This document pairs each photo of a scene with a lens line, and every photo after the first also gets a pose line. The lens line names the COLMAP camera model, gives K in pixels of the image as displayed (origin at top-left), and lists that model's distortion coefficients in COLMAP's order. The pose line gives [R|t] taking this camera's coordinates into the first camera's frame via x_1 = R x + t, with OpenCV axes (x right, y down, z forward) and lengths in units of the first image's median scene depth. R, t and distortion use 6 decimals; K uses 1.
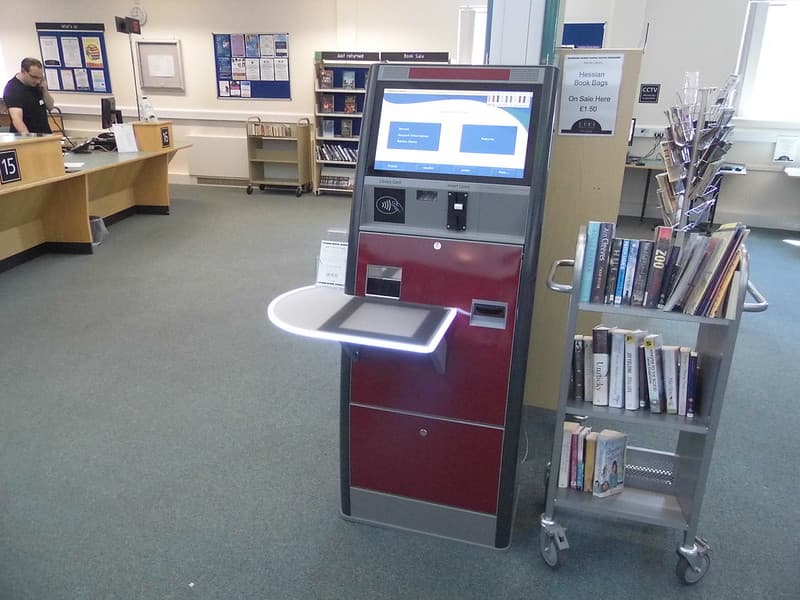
lens RADIAL K [[590.6, 0, 400.0], [0, 590.6, 300.0], [0, 0, 1]] dist [-0.002269, 0.002724]
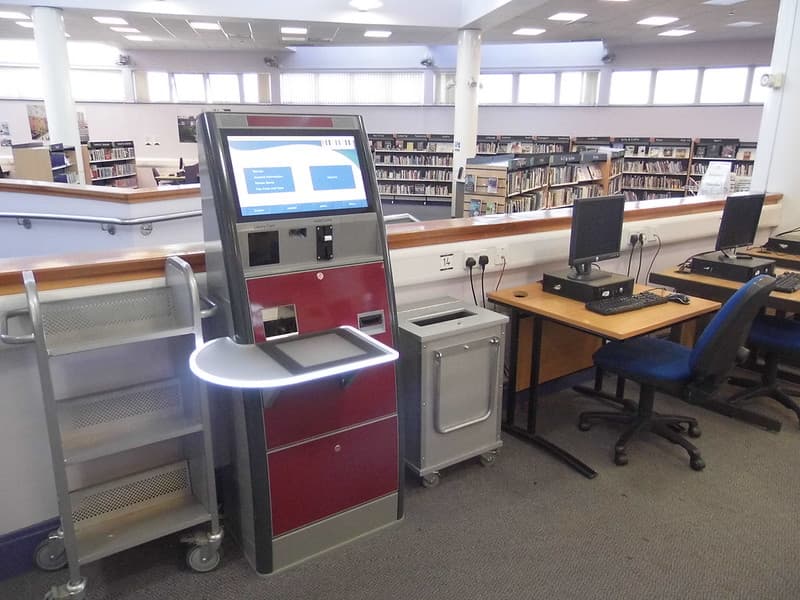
lens RADIAL K [[590.6, 0, 400.0], [0, 590.6, 300.0], [0, 0, 1]] dist [-0.002269, 0.002724]
pose [[0.650904, -0.227359, 0.724315, -0.645018], [0.266228, 0.961870, 0.062681, -0.078096], [-0.710948, 0.152033, 0.686614, 0.149447]]
